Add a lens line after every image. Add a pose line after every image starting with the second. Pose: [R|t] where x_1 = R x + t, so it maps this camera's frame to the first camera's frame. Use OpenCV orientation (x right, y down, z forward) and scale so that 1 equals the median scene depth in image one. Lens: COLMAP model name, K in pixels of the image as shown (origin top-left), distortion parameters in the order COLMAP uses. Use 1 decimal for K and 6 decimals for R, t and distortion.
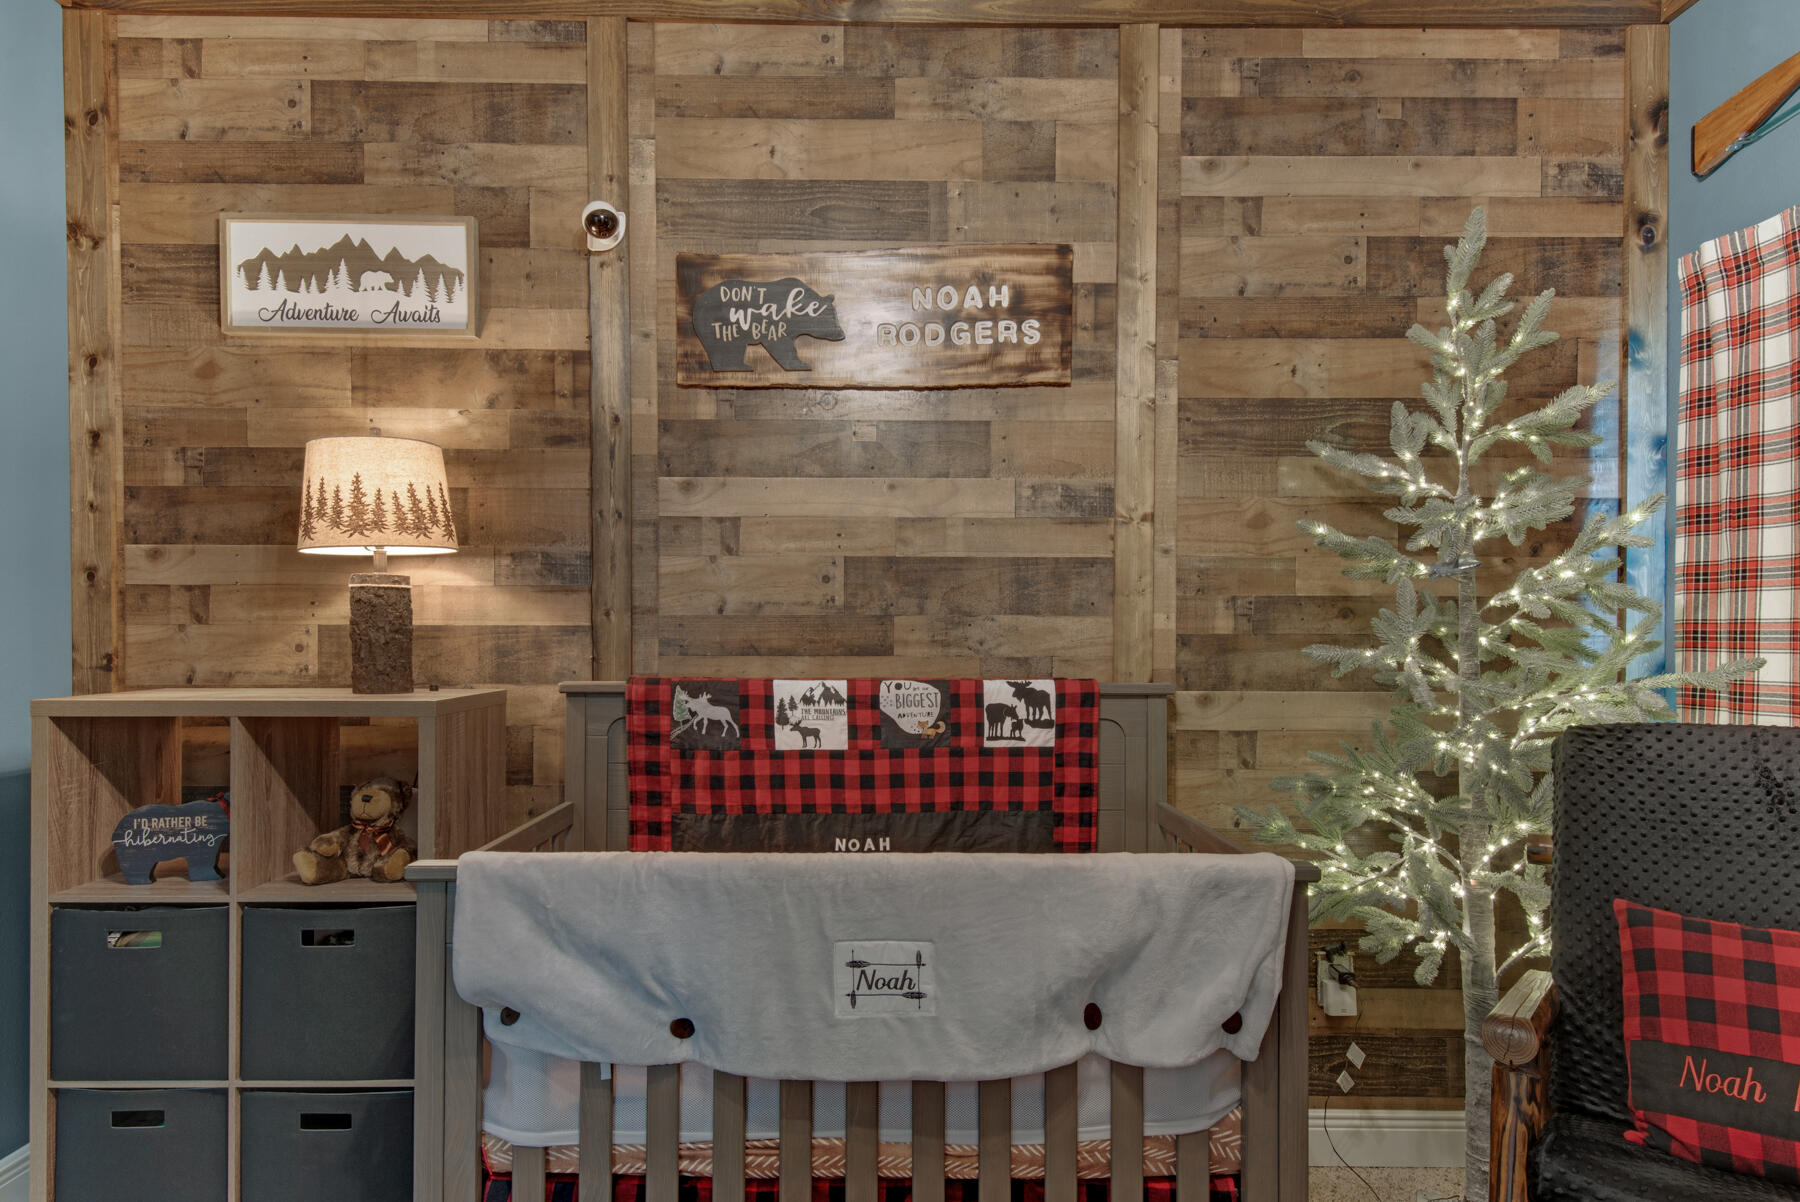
lens RADIAL K [[1042.4, 0, 800.7], [0, 1042.4, 644.1], [0, 0, 1]] dist [0.039670, -0.023617]
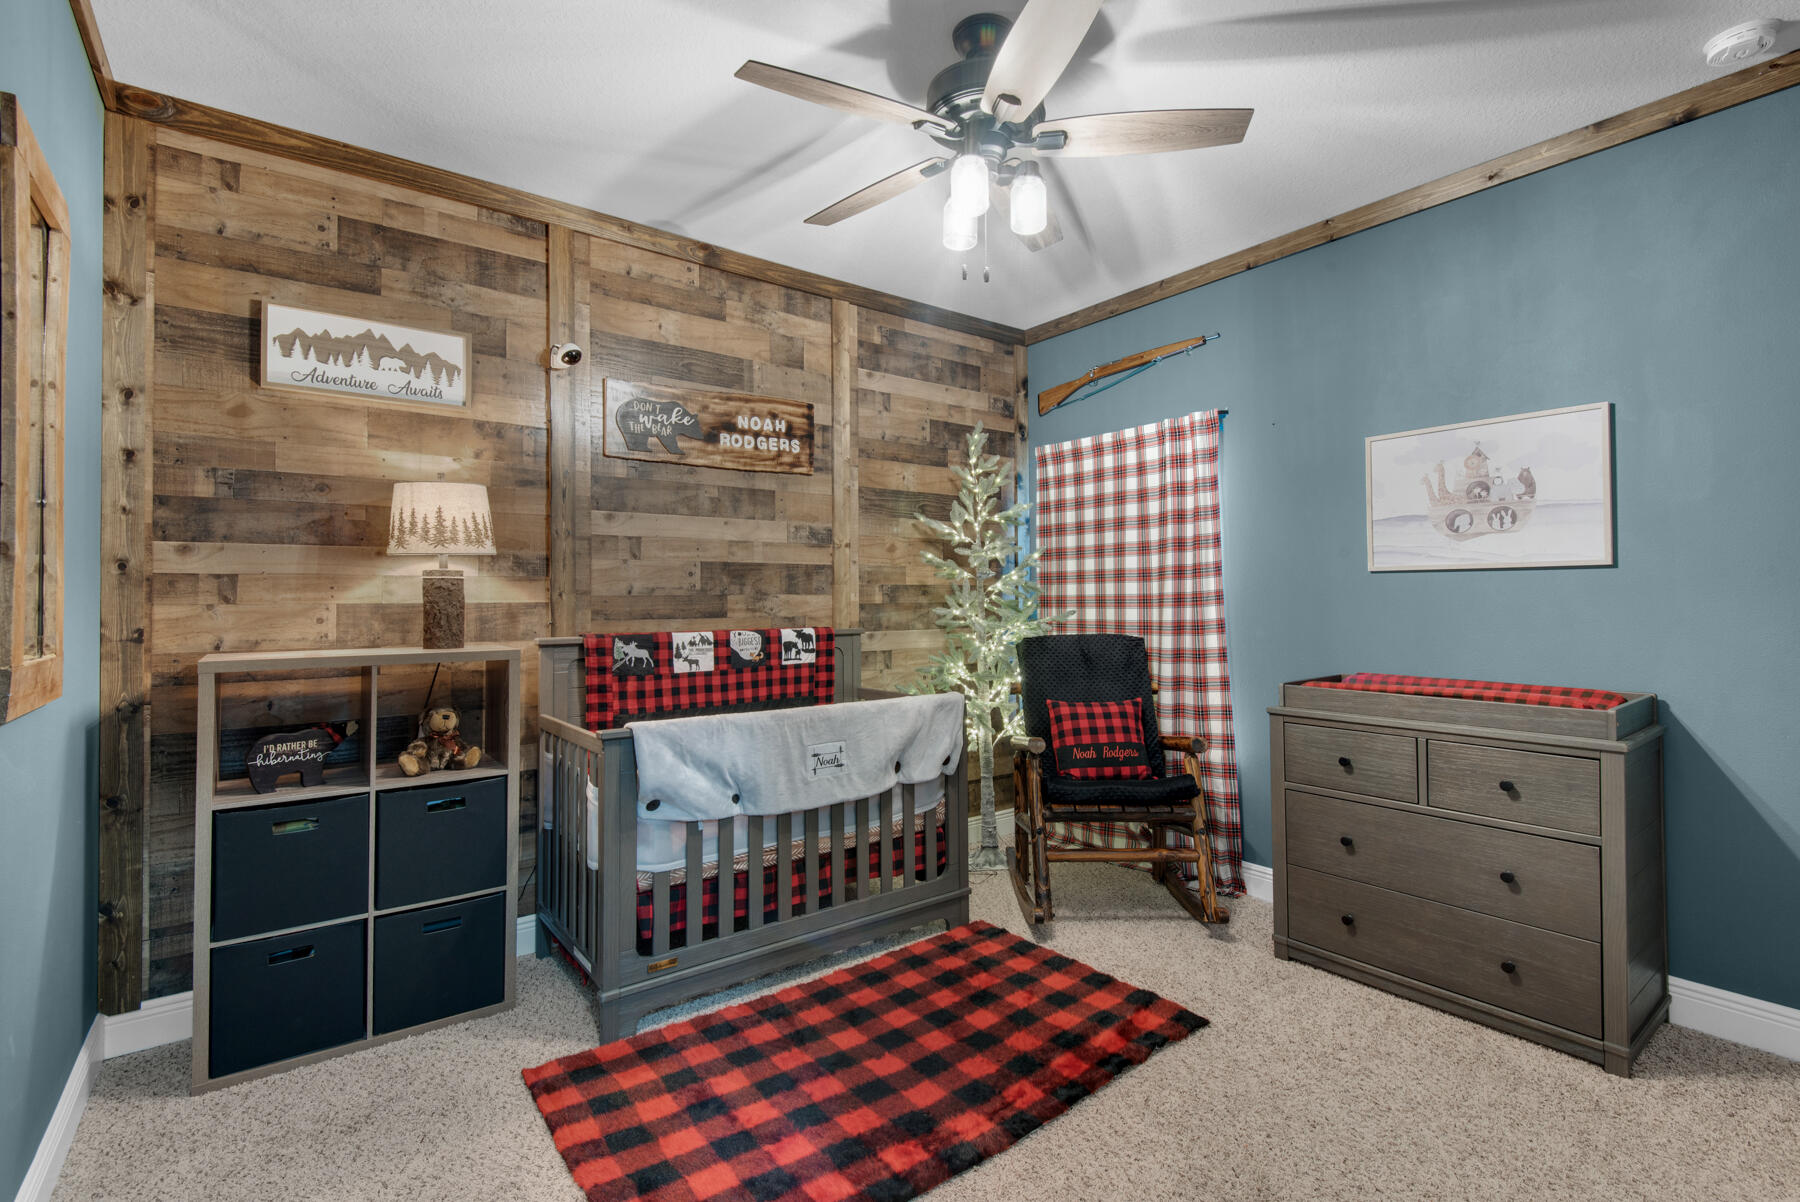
lens RADIAL K [[816.3, 0, 900.0], [0, 816.3, 601.0], [0, 0, 1]] dist [0.002704, -0.000395]
pose [[0.806201, -0.008953, 0.591574, -0.508372], [0.017416, 0.999811, -0.008604, 0.000077], [-0.591385, 0.017240, 0.806205, -0.306933]]
